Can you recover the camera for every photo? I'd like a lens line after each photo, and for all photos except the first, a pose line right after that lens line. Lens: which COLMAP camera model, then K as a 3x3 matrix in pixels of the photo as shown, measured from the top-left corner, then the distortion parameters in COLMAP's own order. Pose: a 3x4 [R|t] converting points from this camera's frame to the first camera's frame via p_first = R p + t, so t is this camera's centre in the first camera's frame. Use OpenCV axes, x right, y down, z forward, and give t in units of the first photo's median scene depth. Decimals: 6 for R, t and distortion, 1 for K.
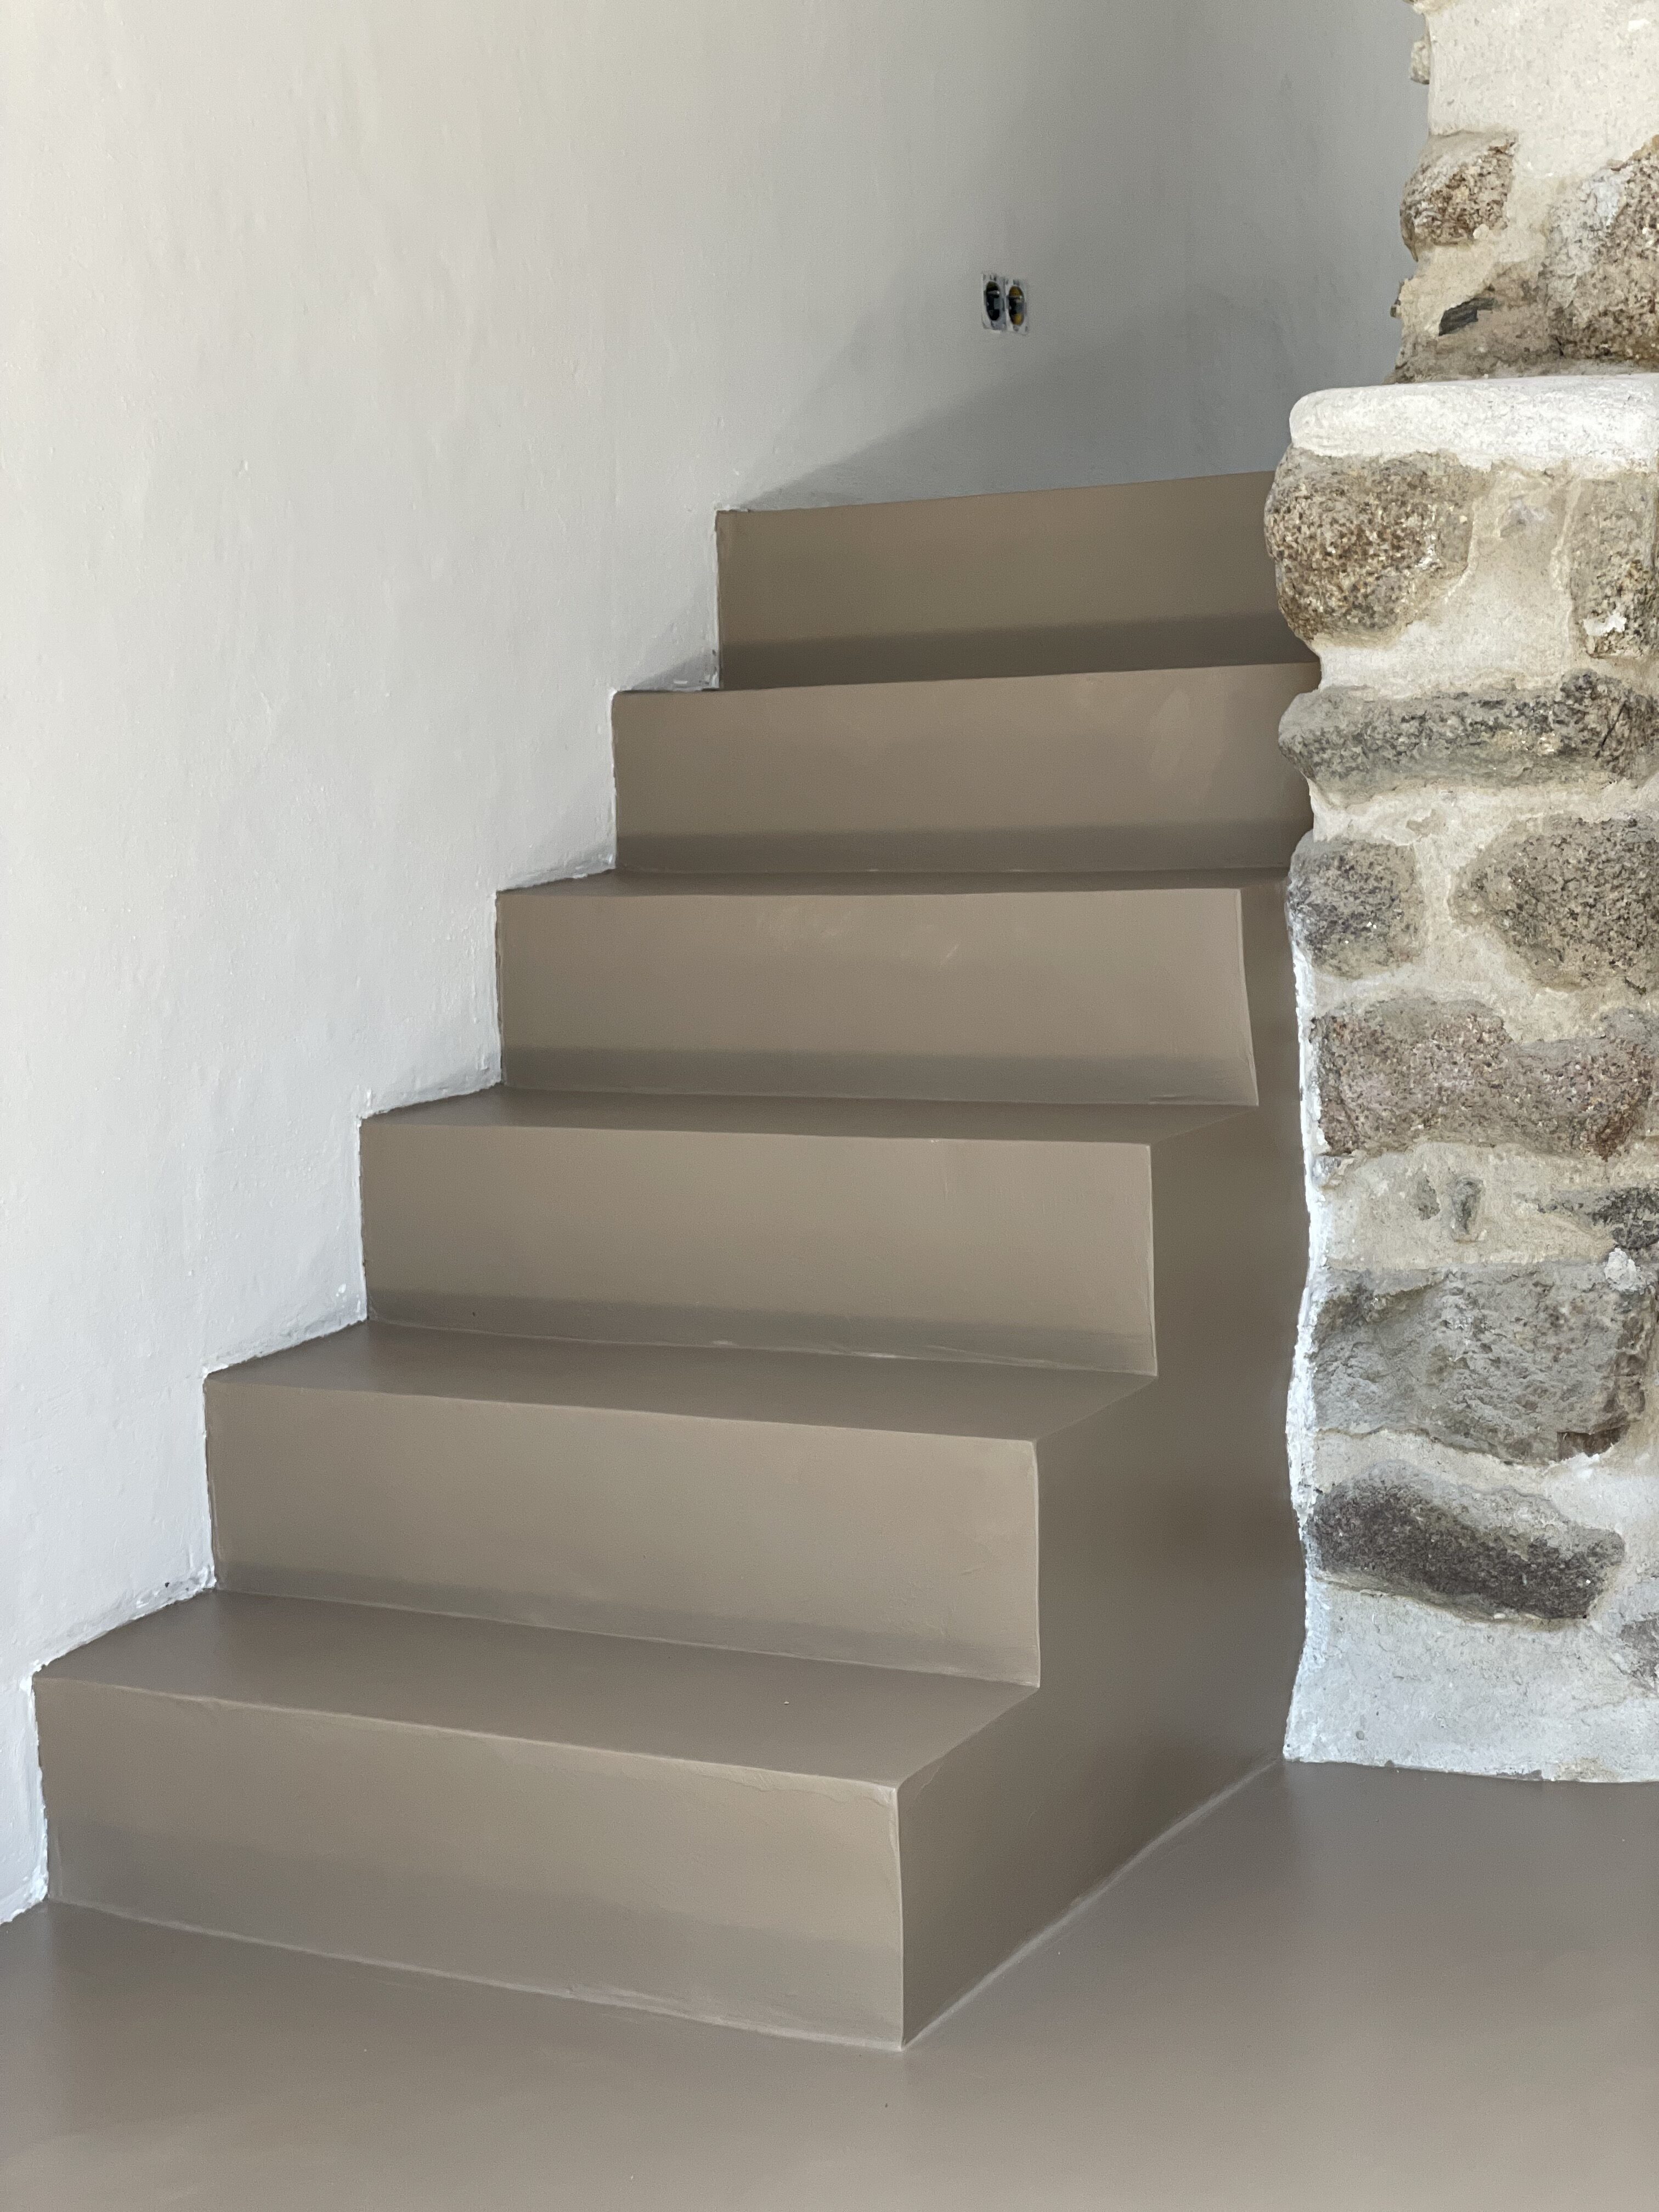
lens RADIAL K [[3335.6, 0, 852.3], [0, 3335.6, 1069.7], [0, 0, 1]] dist [0.150744, 0.000000]
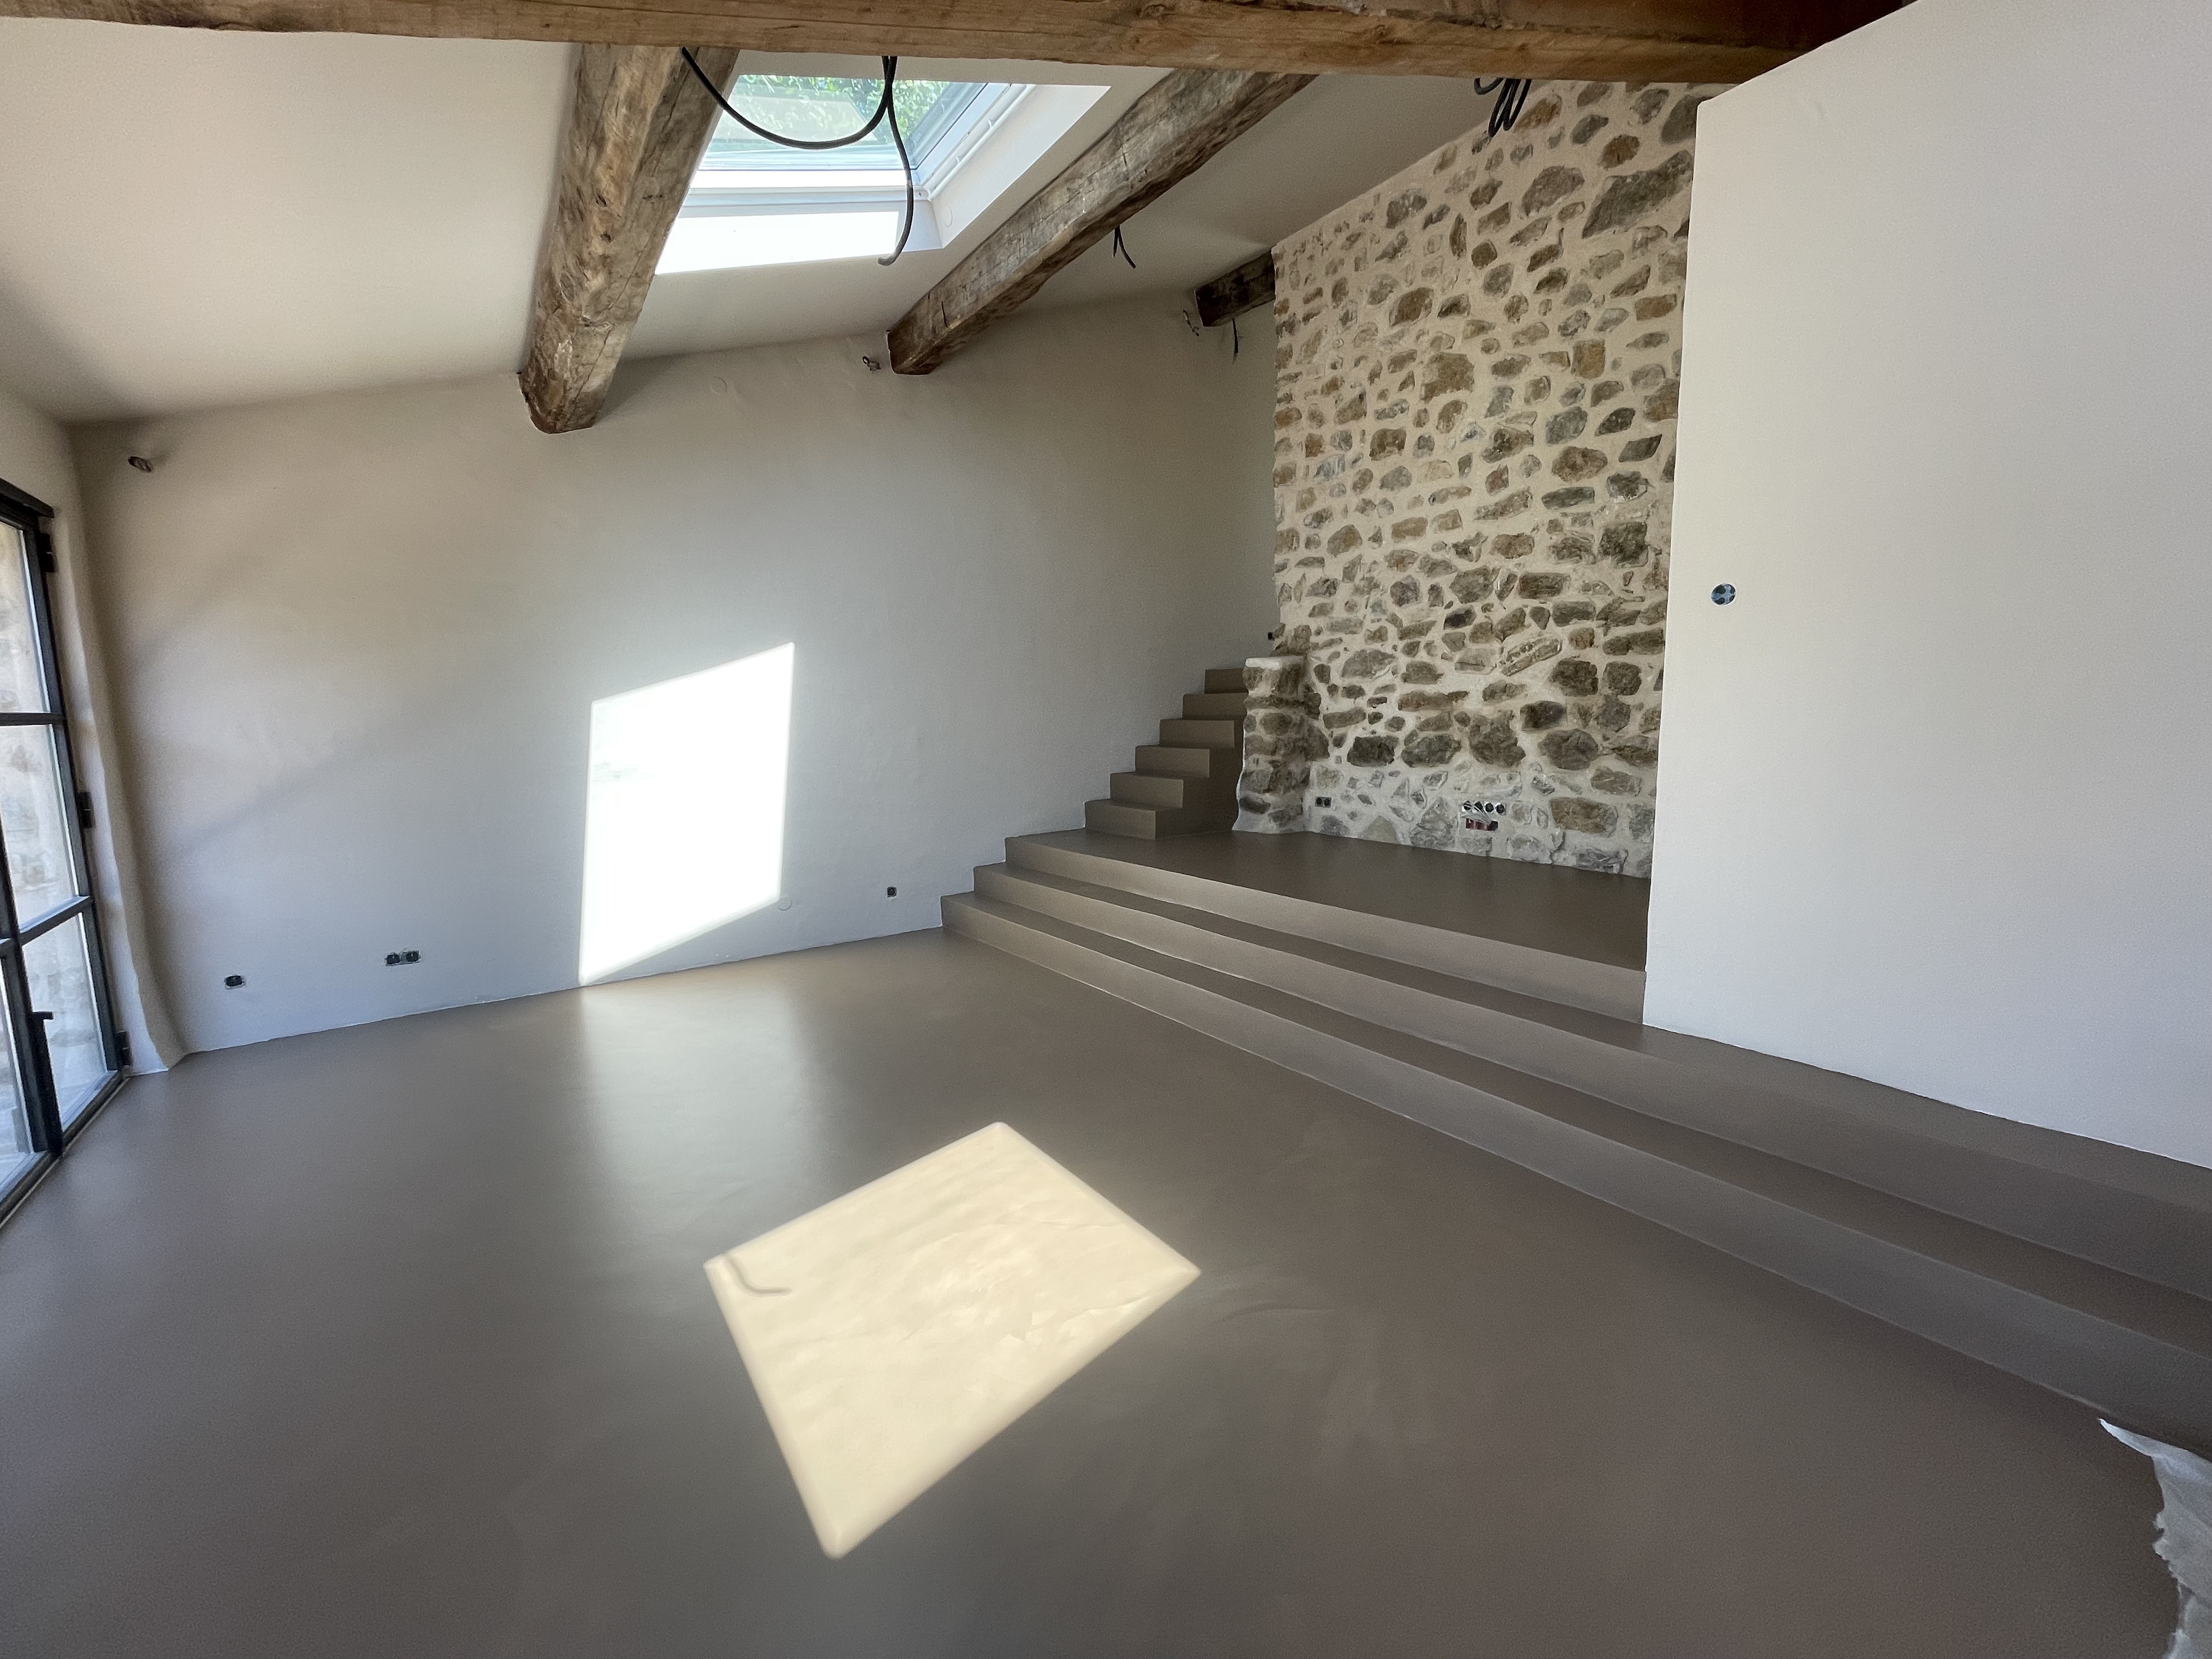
lens RADIAL K [[886.9, 0, 1109.8], [0, 886.9, 820.1], [0, 0, 1]] dist [0.001573, -0.001624]
pose [[0.916397, 0.082045, -0.391773, 0.691841], [-0.072275, 0.996596, 0.039648, 0.120376], [0.393692, -0.008018, 0.919207, -1.052379]]
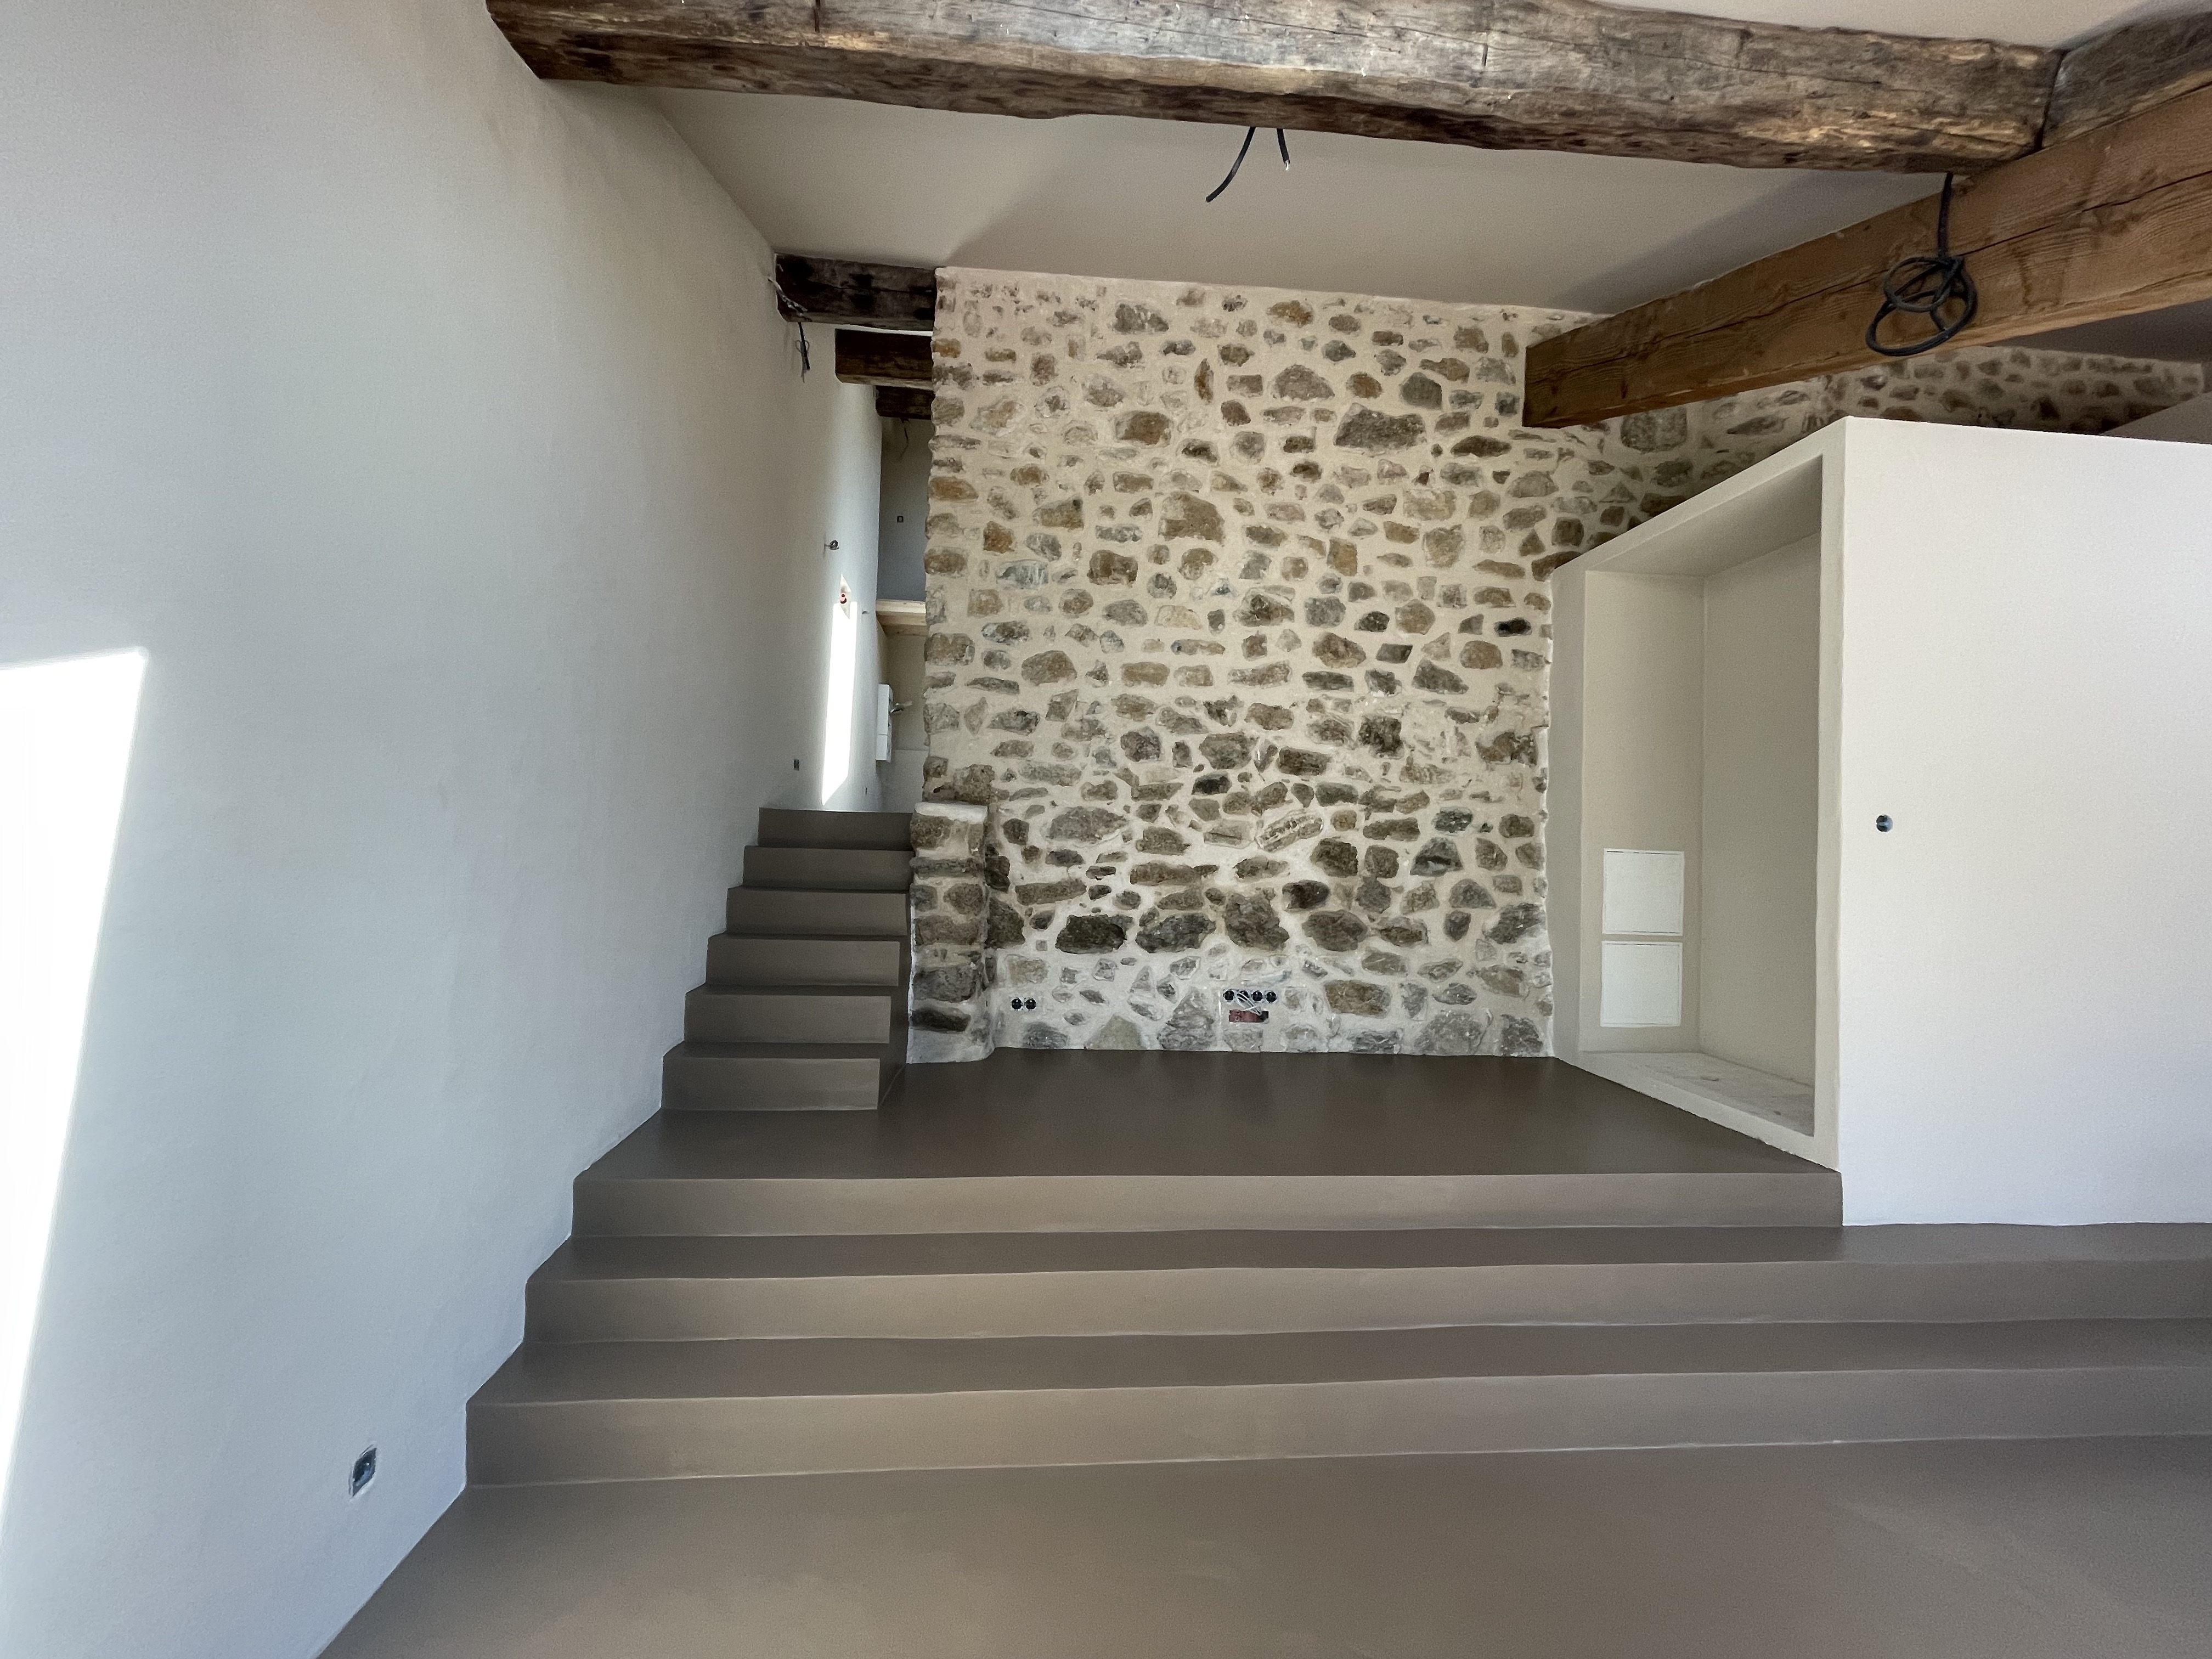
lens RADIAL K [[886.9, 0, 1105.5], [0, 886.9, 826.9], [0, 0, 1]] dist [0.001573, -0.001624]
pose [[0.823880, 0.081625, 0.560855, -0.415987], [-0.002266, 0.990041, -0.140758, 0.037249], [-0.566759, 0.114697, 0.815860, -0.325958]]
